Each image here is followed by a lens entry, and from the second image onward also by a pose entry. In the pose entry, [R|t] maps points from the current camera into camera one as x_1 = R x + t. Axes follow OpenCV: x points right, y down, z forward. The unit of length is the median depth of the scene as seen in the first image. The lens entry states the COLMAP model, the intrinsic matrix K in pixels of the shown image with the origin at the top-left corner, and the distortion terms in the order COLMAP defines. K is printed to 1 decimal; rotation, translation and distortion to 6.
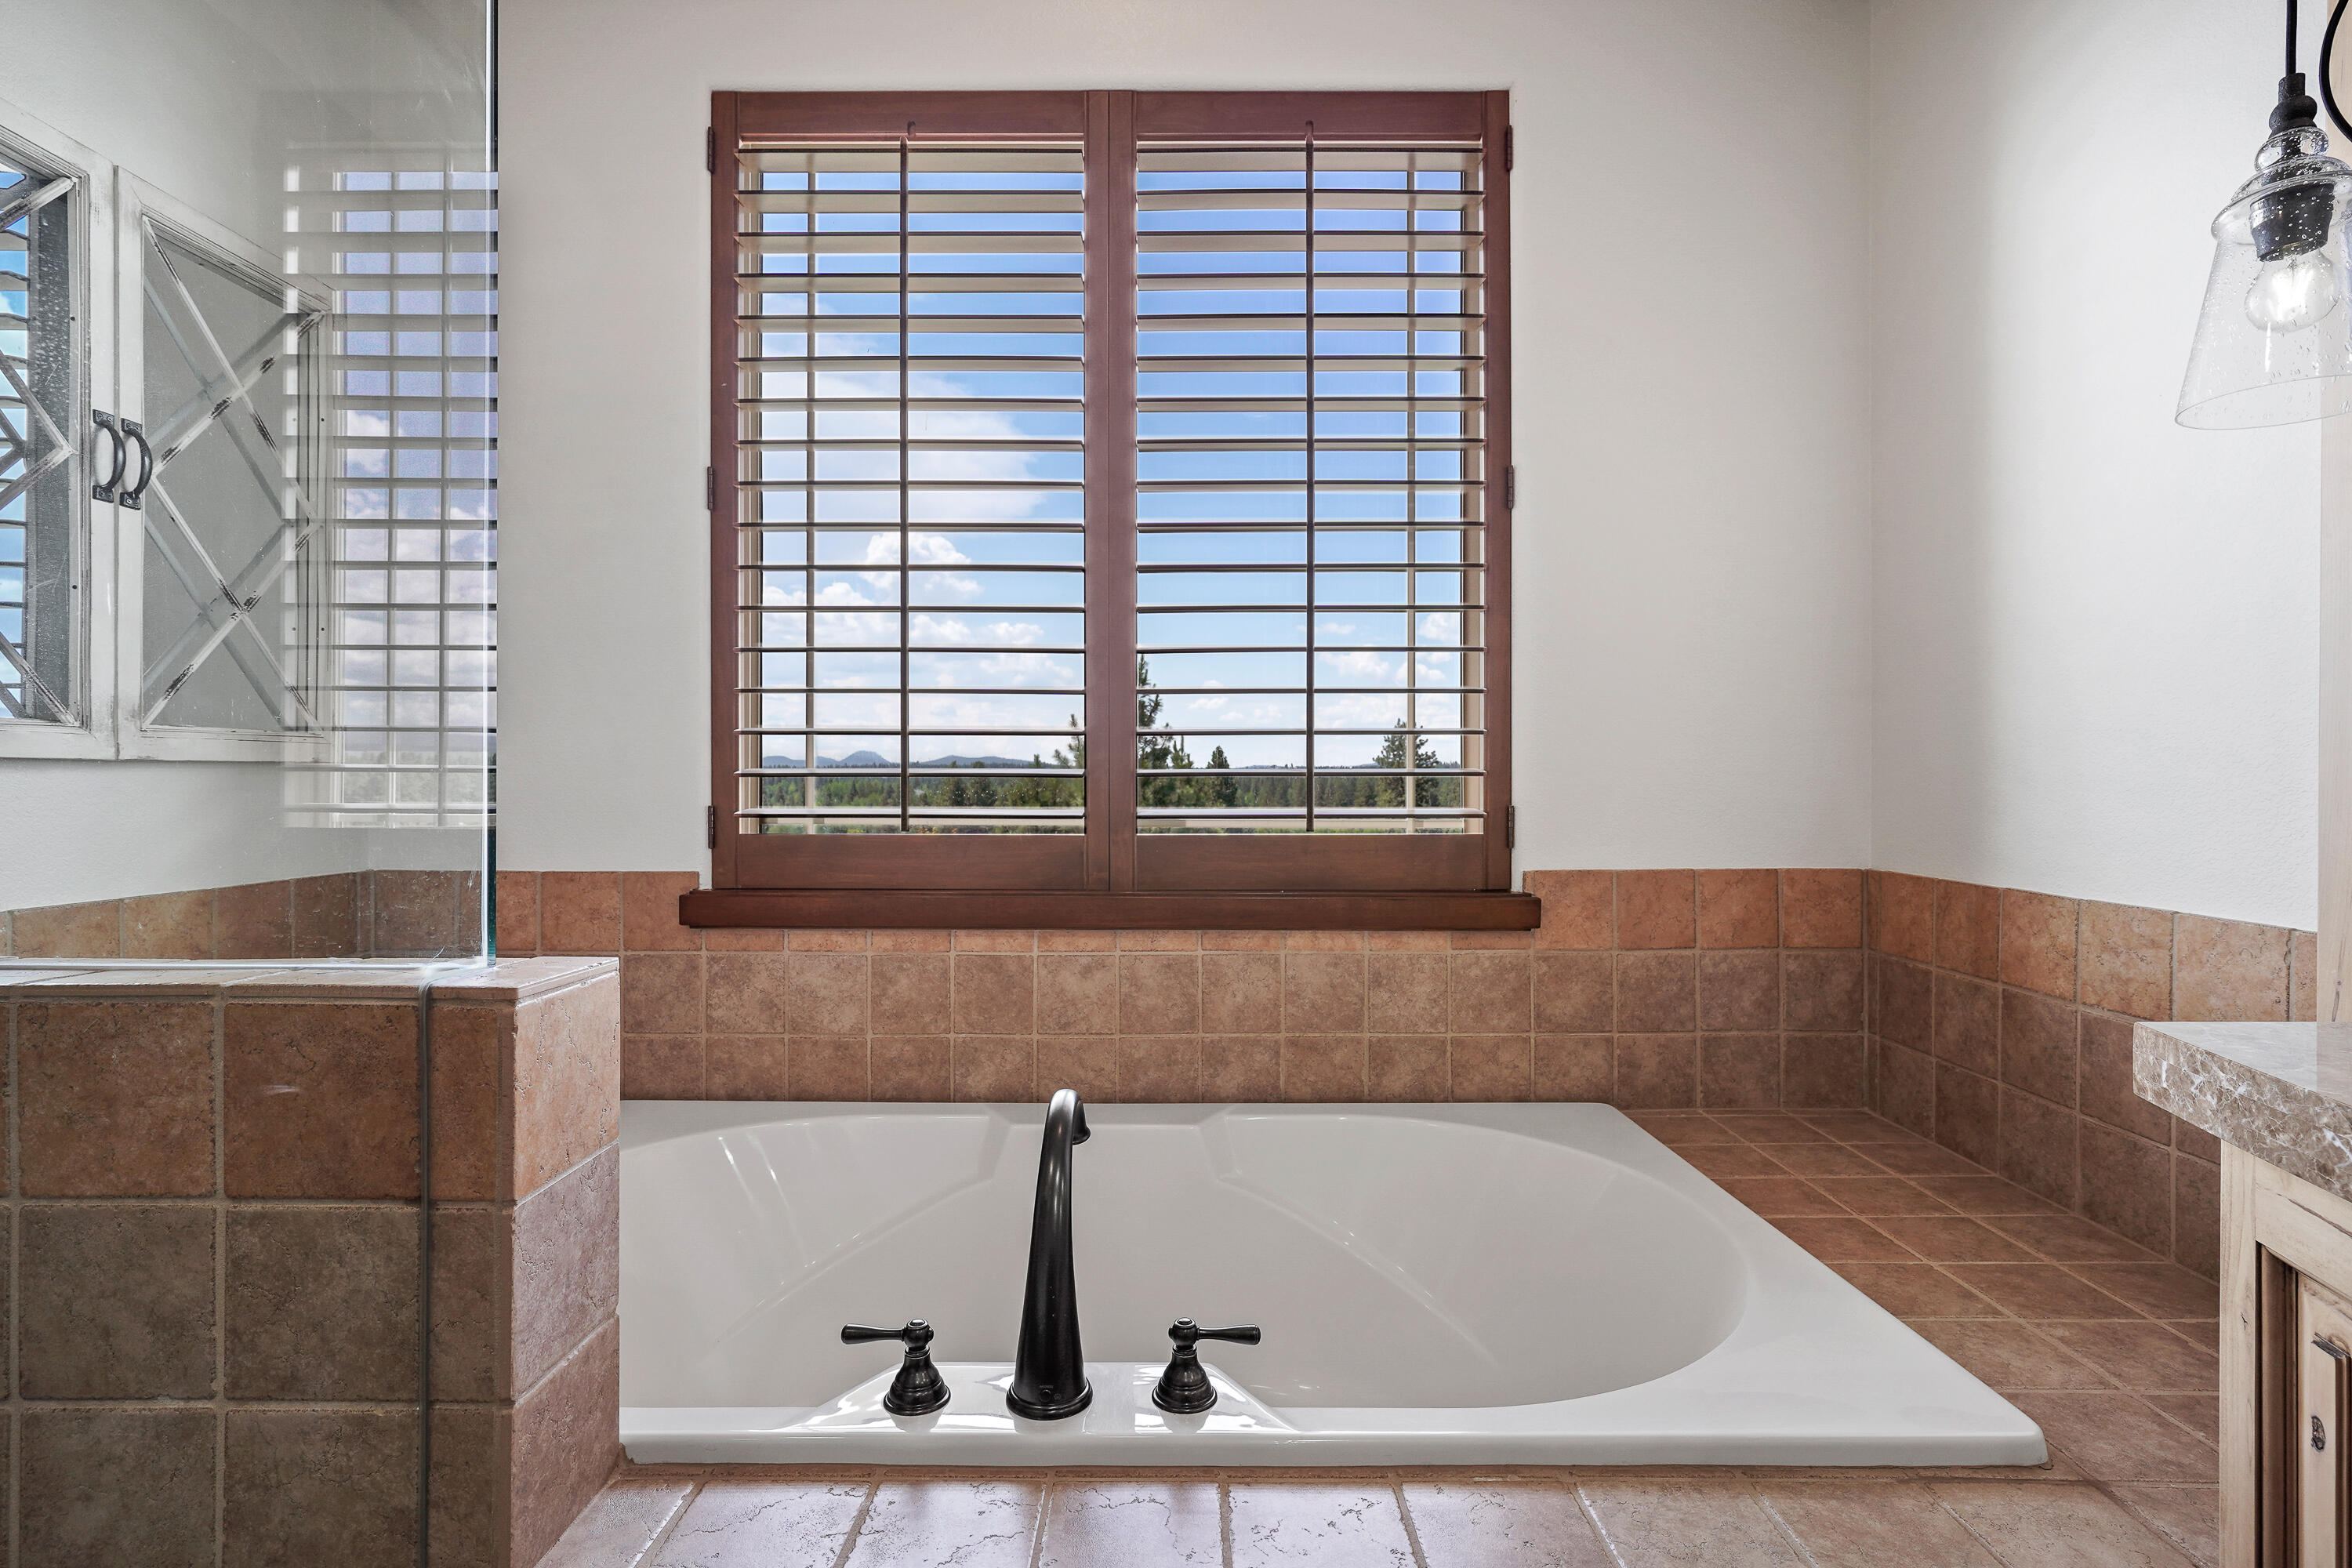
lens RADIAL K [[1156.4, 0, 1172.2], [0, 1156.4, 778.8], [0, 0, 1]] dist [0.000688, 0.004969]
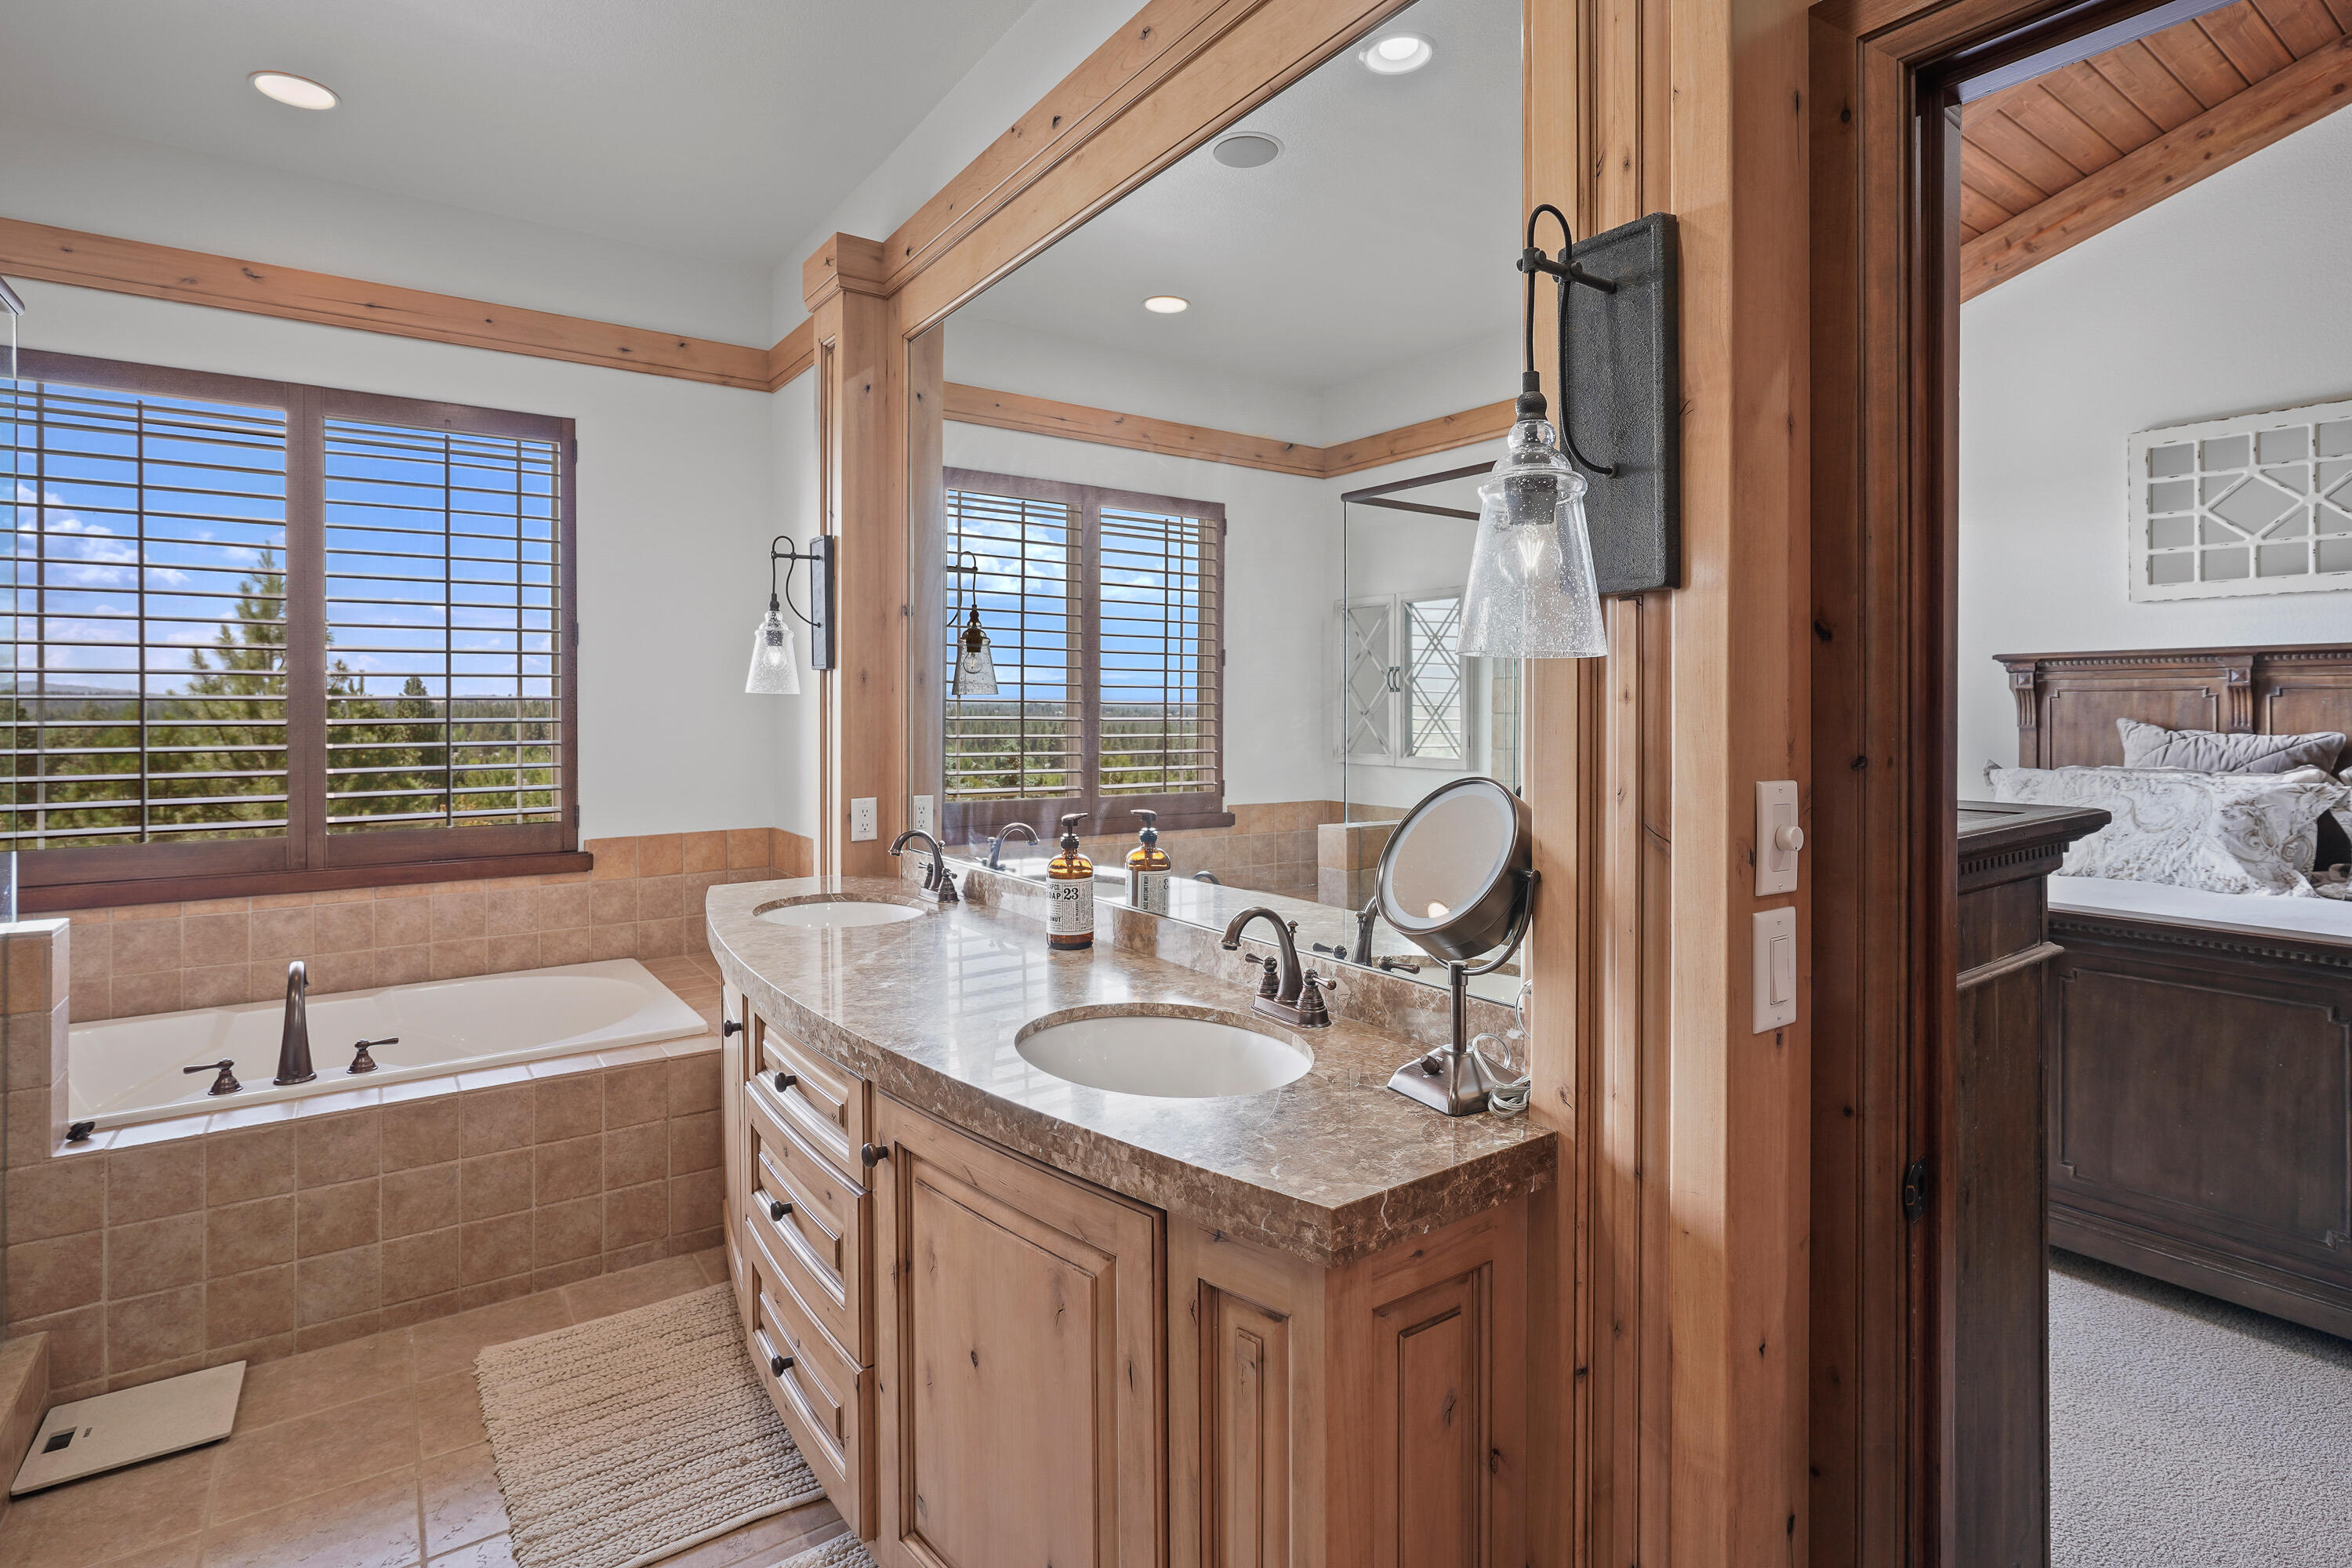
lens RADIAL K [[1156.4, 0, 1173.4], [0, 1156.4, 705.5], [0, 0, 1]] dist [0.000688, 0.004969]
pose [[0.813802, -0.001483, 0.581141, -0.008770], [0.004694, 0.999981, -0.004021, -0.125984], [-0.581124, 0.006000, 0.813793, -1.082751]]
